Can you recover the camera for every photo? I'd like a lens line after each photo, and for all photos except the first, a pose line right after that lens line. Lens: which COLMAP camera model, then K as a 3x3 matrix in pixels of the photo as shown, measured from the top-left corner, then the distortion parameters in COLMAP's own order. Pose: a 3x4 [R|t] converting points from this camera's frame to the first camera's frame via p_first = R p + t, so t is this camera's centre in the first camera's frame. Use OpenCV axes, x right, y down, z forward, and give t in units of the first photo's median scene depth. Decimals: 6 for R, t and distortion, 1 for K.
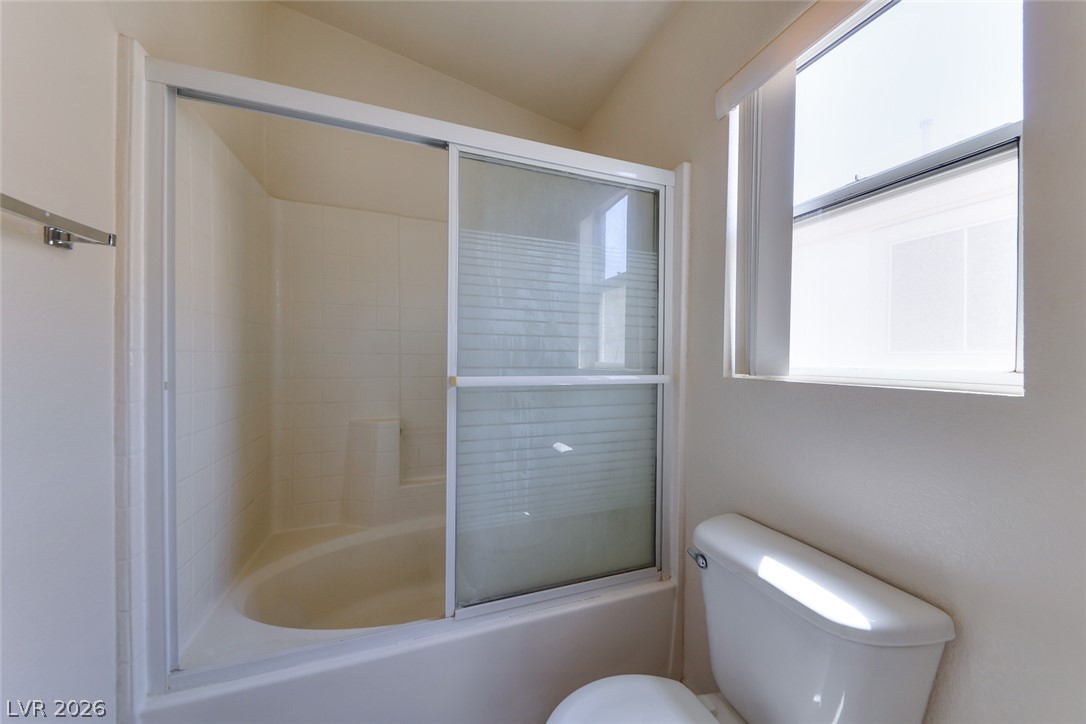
lens RADIAL K [[368.3, 0, 539.2], [0, 368.3, 359.5], [0, 0, 1]] dist [0.016962, -0.000199]
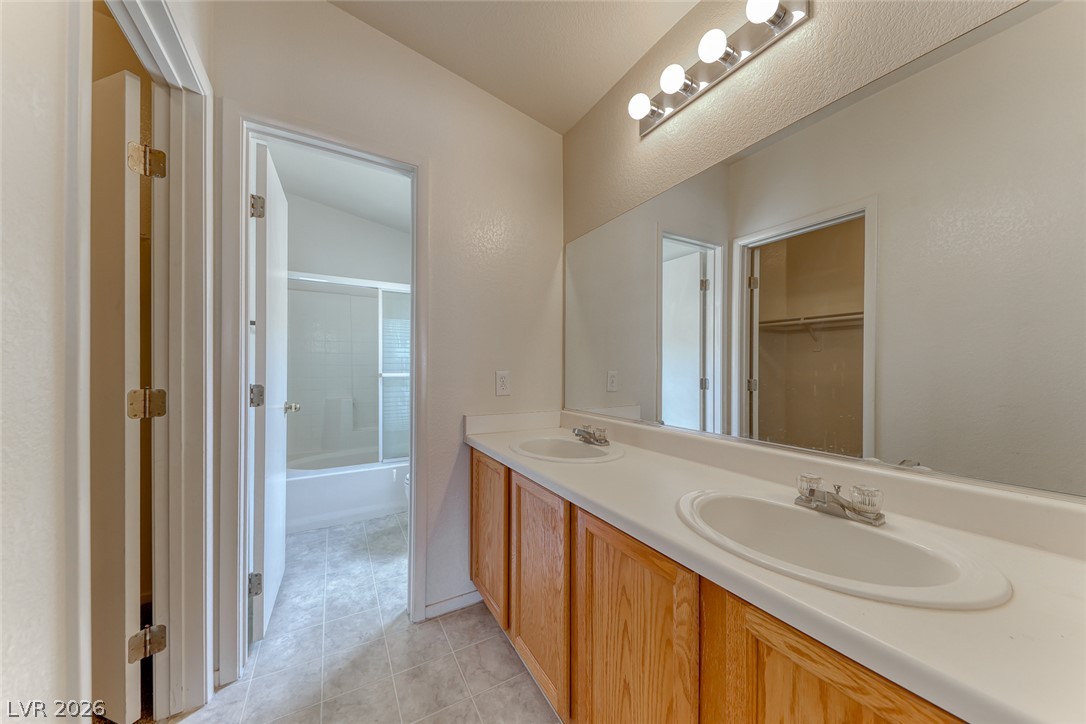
lens RADIAL K [[368.3, 0, 539.2], [0, 368.3, 359.5], [0, 0, 1]] dist [0.016962, -0.000199]
pose [[0.986279, -0.012932, 0.164580, 0.423716], [0.014414, 0.999866, -0.007813, -0.016907], [-0.164457, 0.010078, 0.986333, -1.692263]]
